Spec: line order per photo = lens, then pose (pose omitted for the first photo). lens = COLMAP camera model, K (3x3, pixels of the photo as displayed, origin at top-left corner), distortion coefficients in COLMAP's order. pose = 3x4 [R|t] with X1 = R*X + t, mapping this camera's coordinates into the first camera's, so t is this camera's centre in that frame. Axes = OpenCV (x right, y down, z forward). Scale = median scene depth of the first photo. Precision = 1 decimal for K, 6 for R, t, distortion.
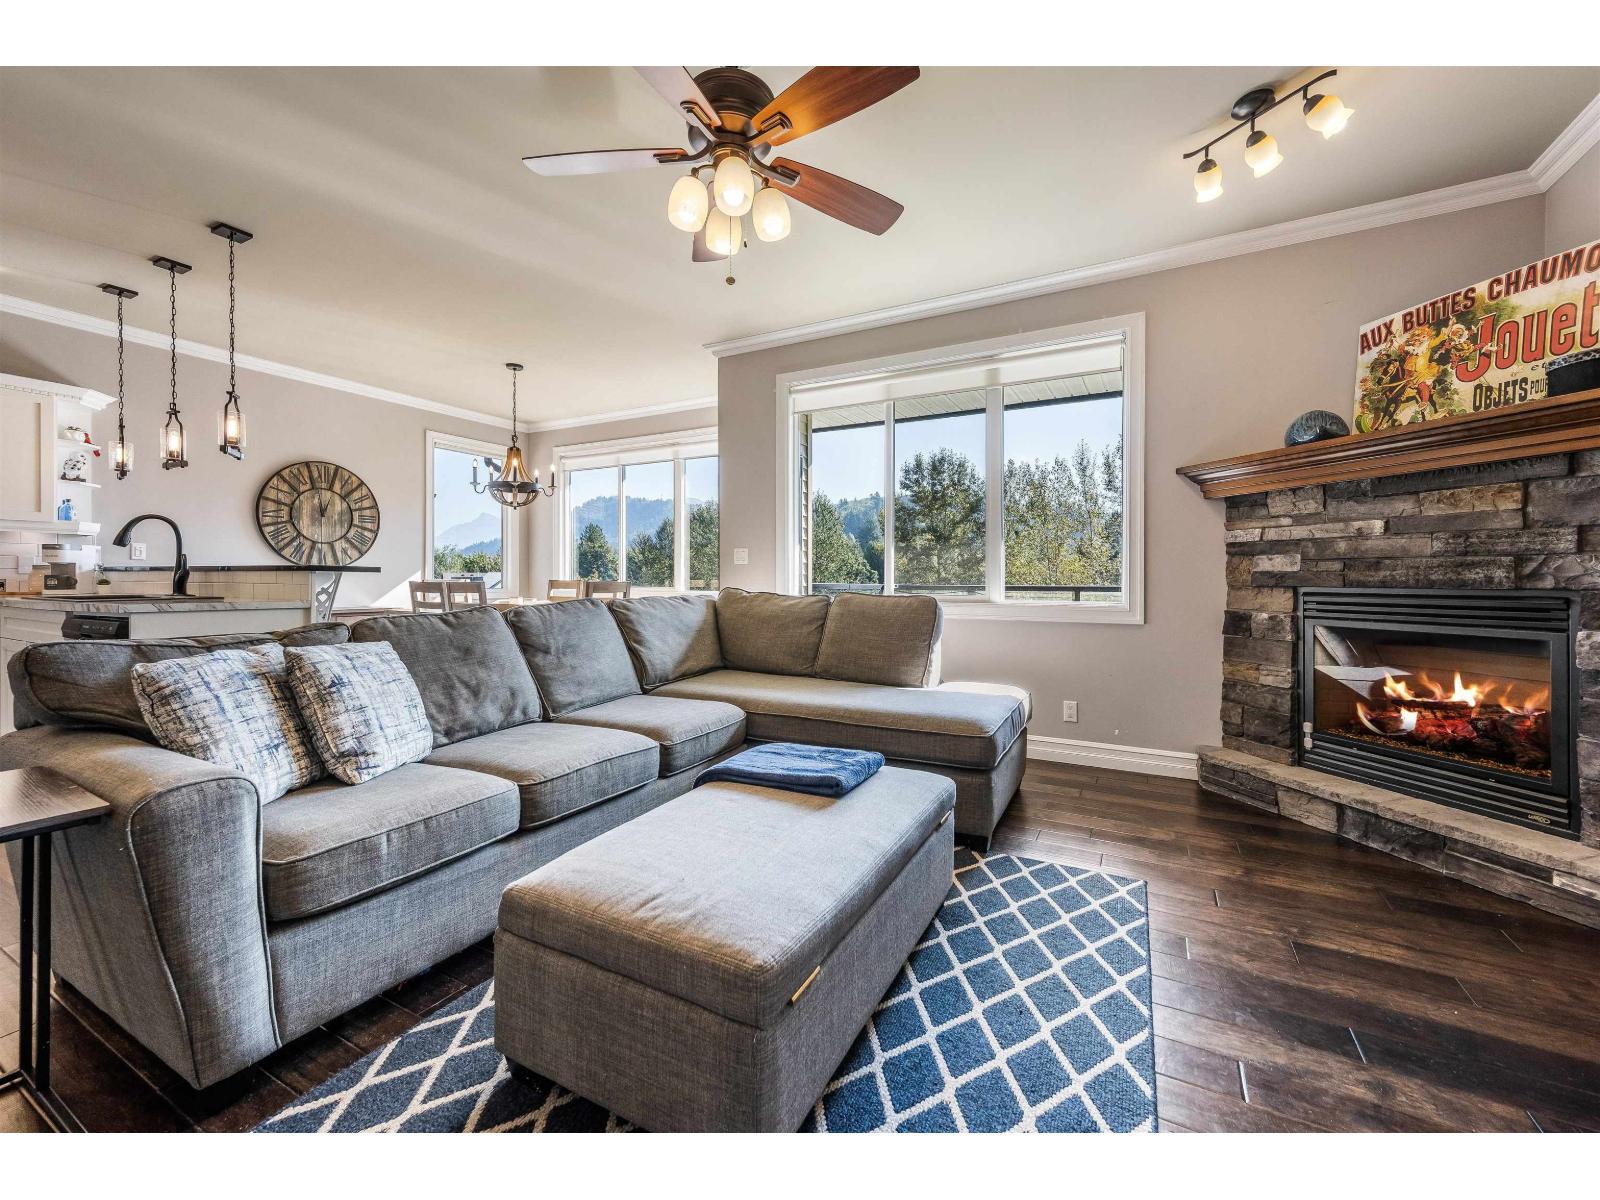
lens RADIAL K [[653.4, 0, 806.5], [0, 653.4, 579.0], [0, 0, 1]] dist [0.004130, 0.001193]
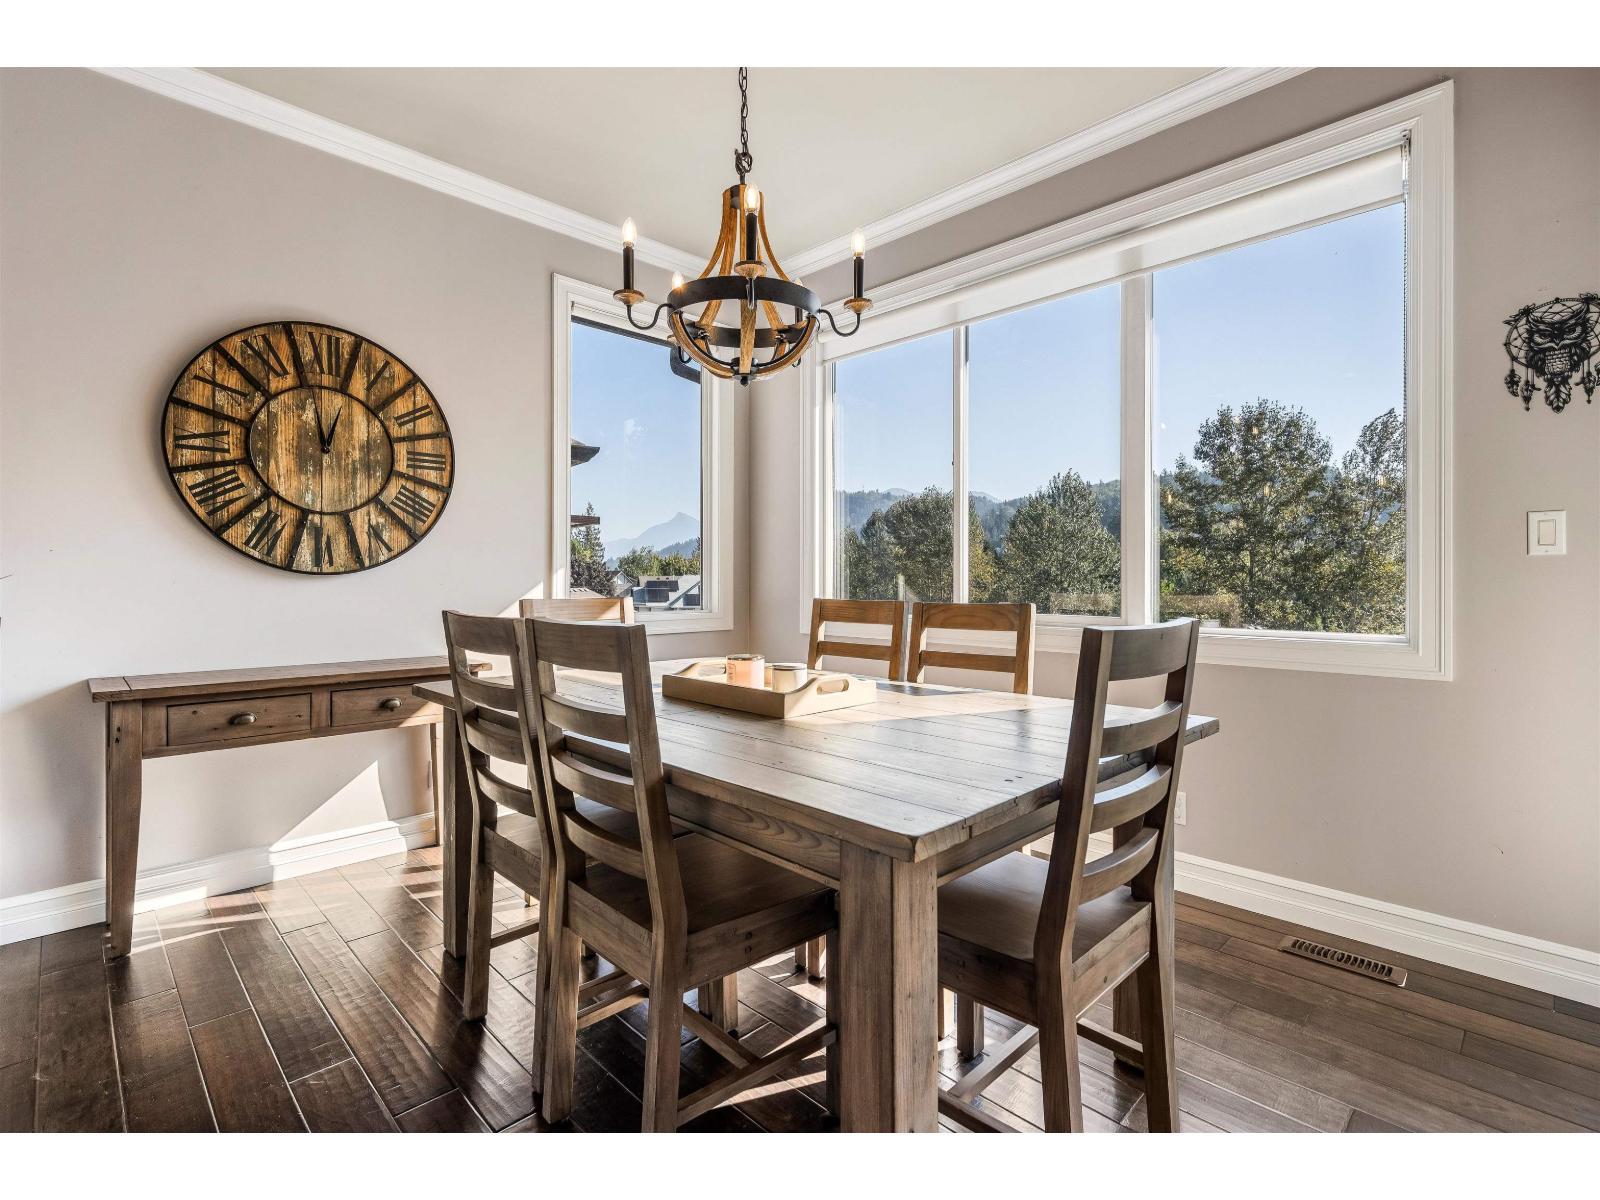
lens RADIAL K [[759.2, 0, 809.2], [0, 759.2, 577.5], [0, 0, 1]] dist [0.001769, -0.000117]
pose [[0.958482, -0.002670, -0.285139, -0.294984], [0.001042, 0.999982, -0.005863, -0.009524], [0.285150, 0.005322, 0.958468, 0.623498]]
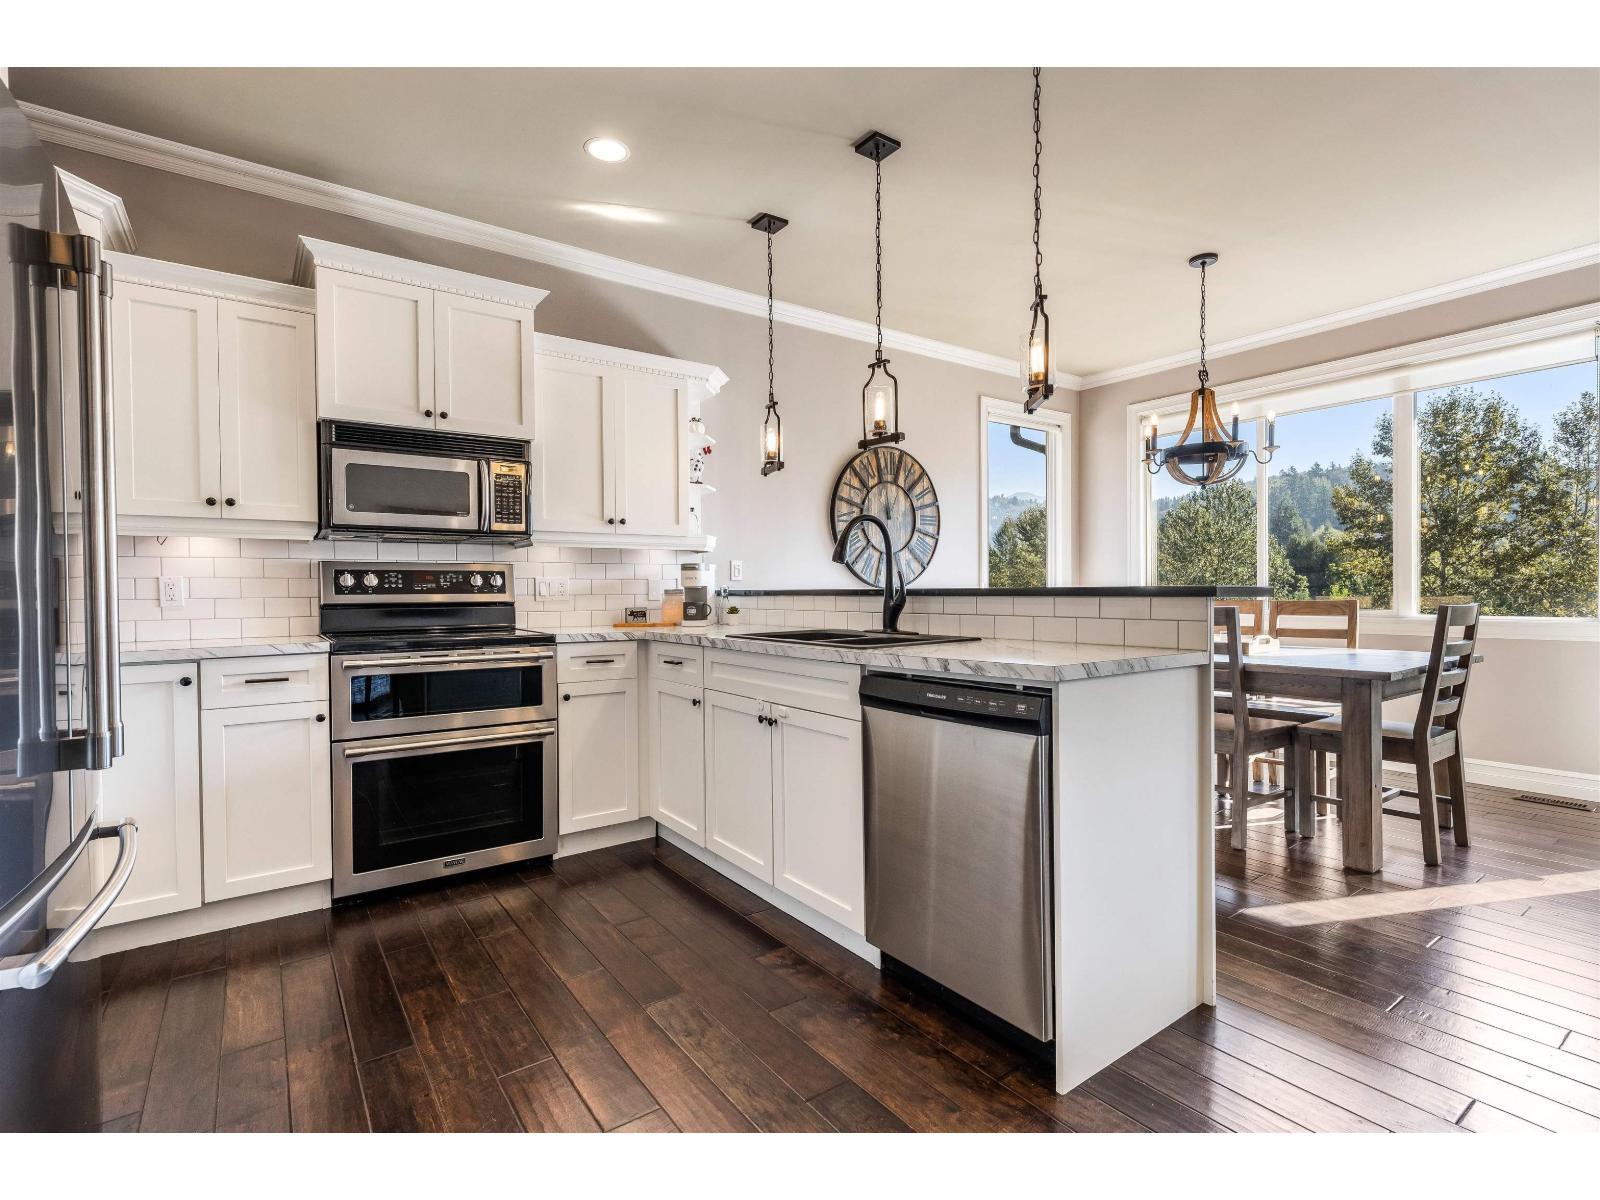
lens RADIAL K [[759.2, 0, 803.2], [0, 759.2, 597.8], [0, 0, 1]] dist [0.001769, -0.000117]
pose [[0.896952, -0.008258, -0.442051, -0.447498], [0.012544, 0.999898, 0.006773, -0.011316], [0.441951, -0.011620, 0.896964, 0.167663]]
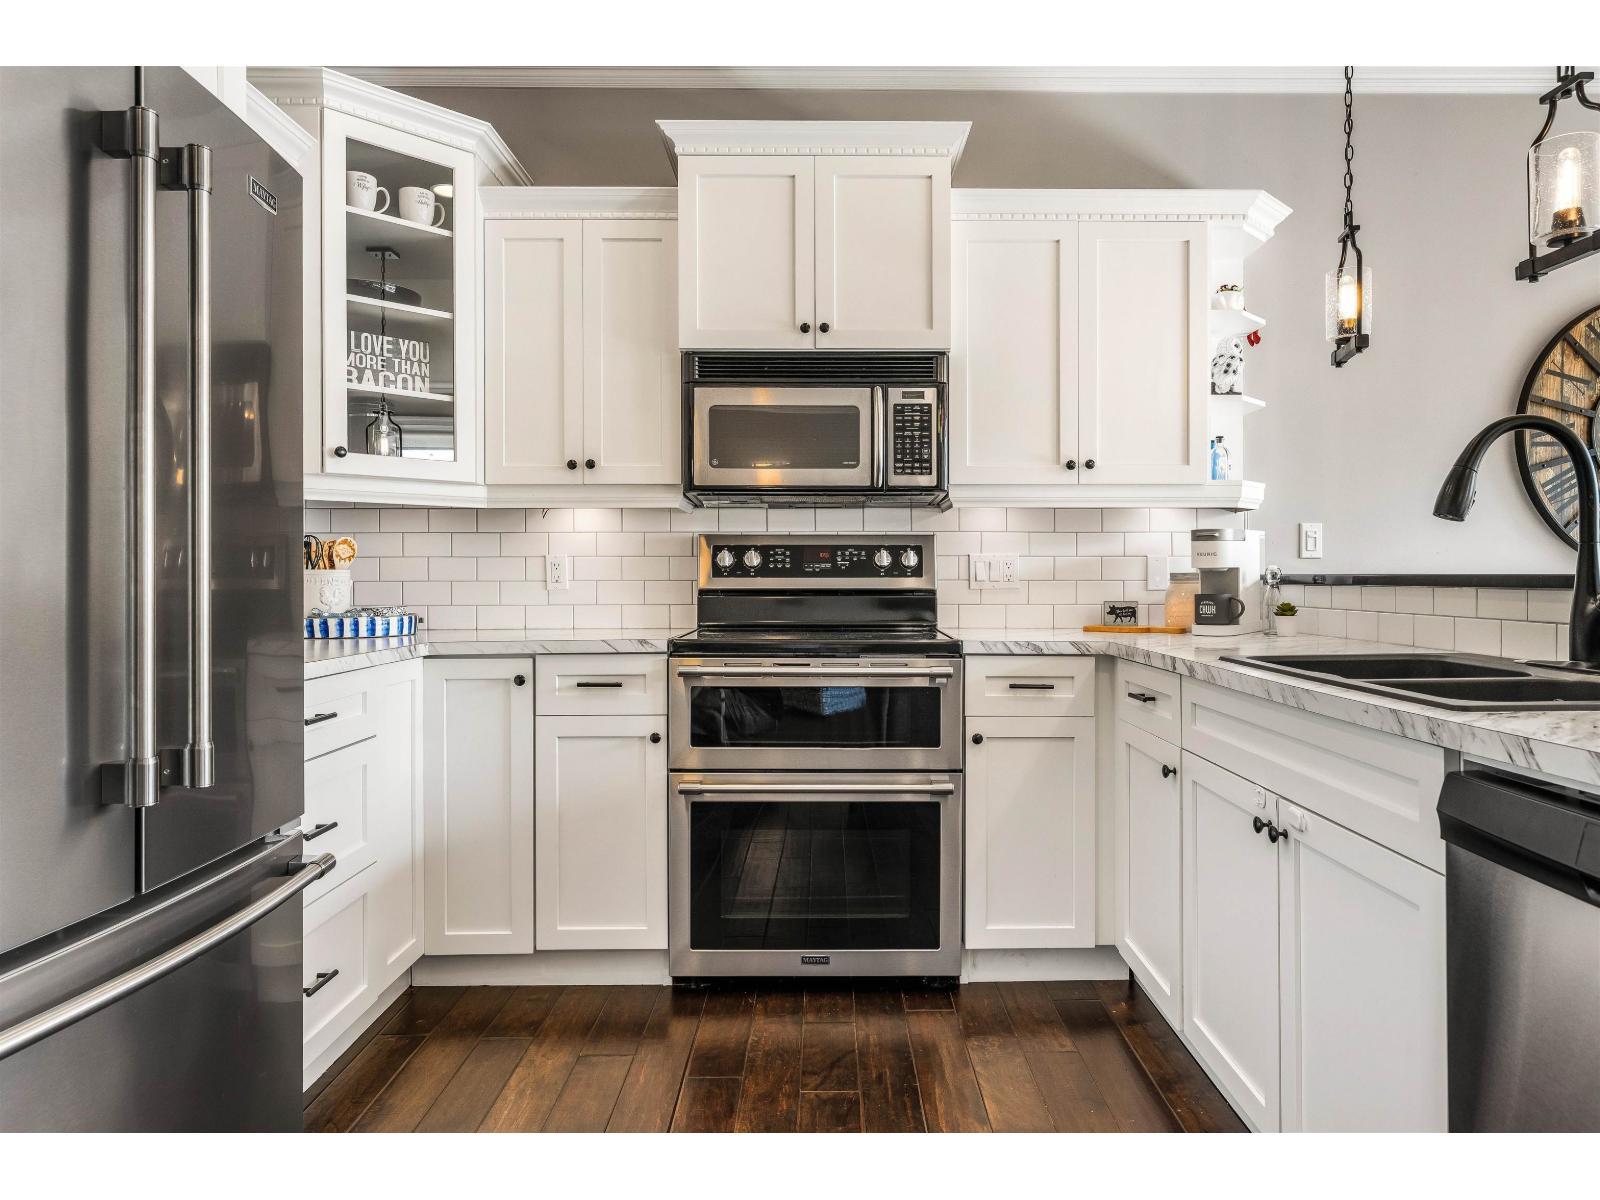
lens RADIAL K [[1022.5, 0, 830.7], [0, 1022.5, 577.8], [0, 0, 1]] dist [0.001041, 0.000751]
pose [[0.481026, -0.004558, -0.876695, -0.457423], [0.003289, 0.999989, -0.003394, -0.011648], [0.876700, -0.001251, 0.481035, 0.294630]]
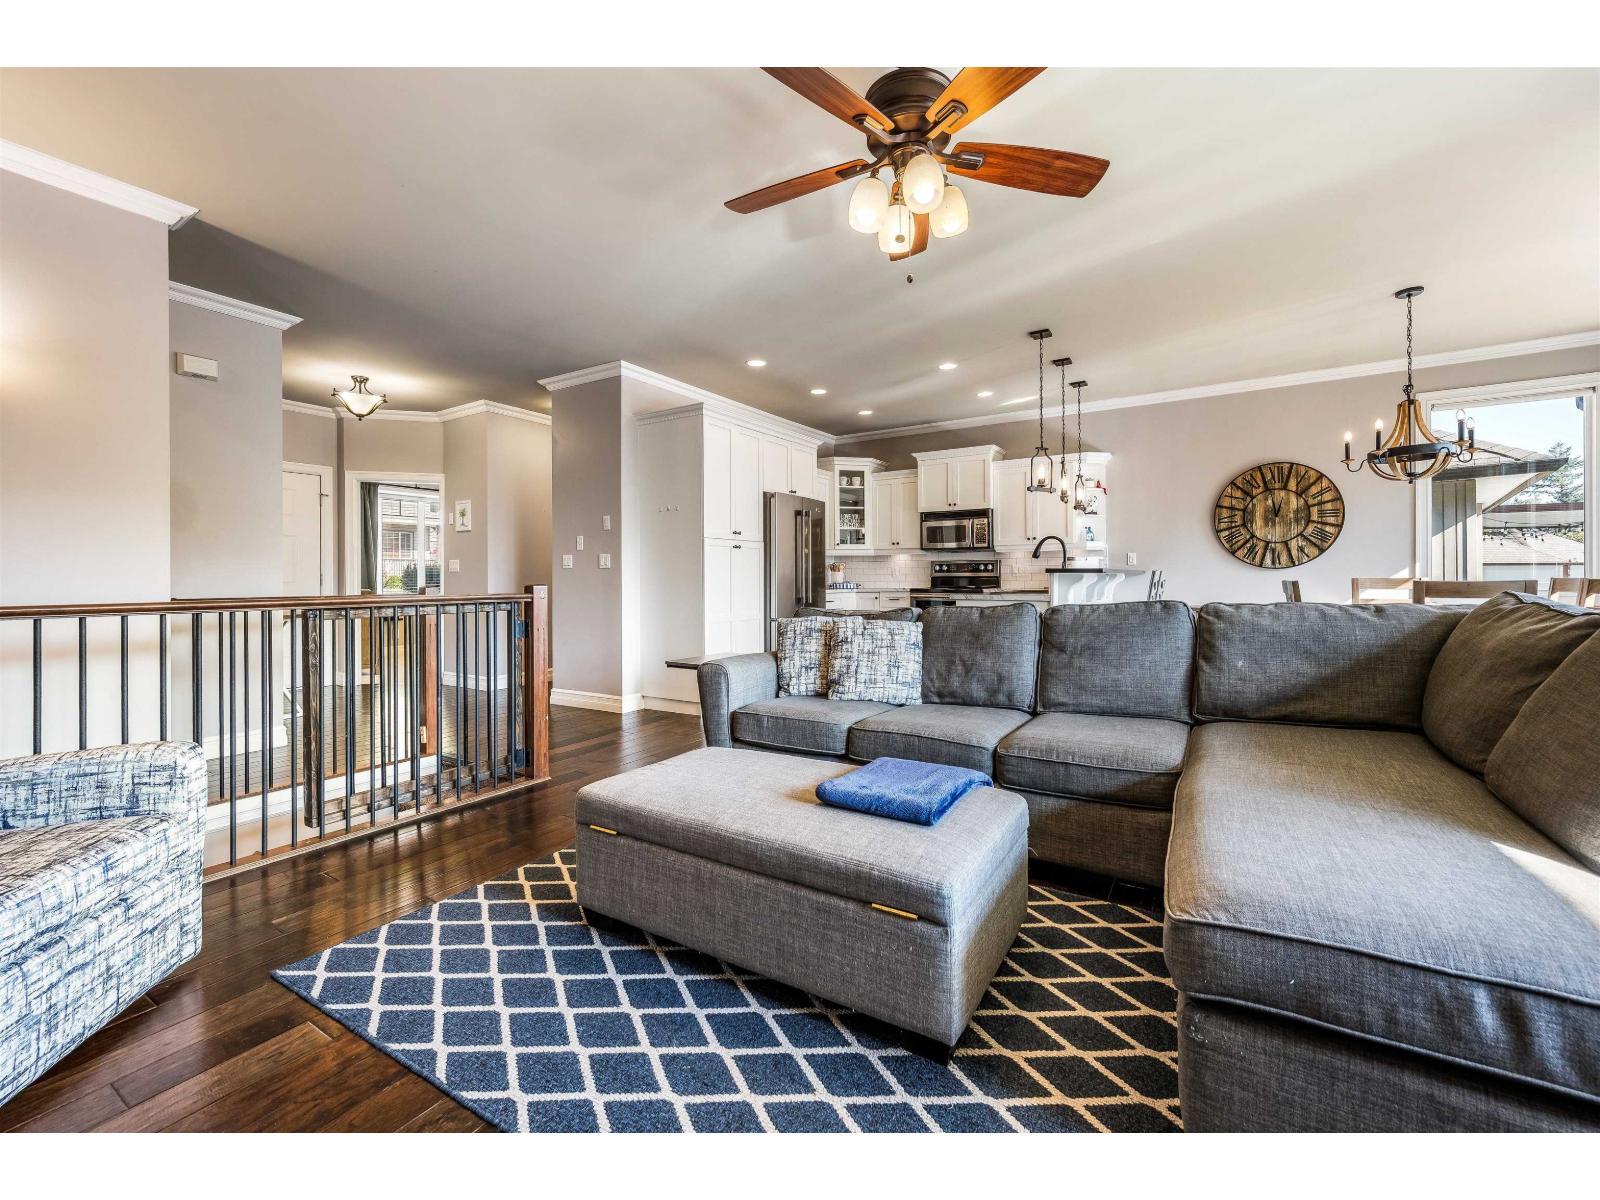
lens RADIAL K [[653.4, 0, 801.4], [0, 653.4, 585.1], [0, 0, 1]] dist [0.004130, 0.001193]
pose [[-0.067848, 0.006516, -0.997674, 0.334501], [0.006173, 0.999962, 0.006112, 0.000586], [0.997677, -0.005744, -0.067885, 0.338859]]
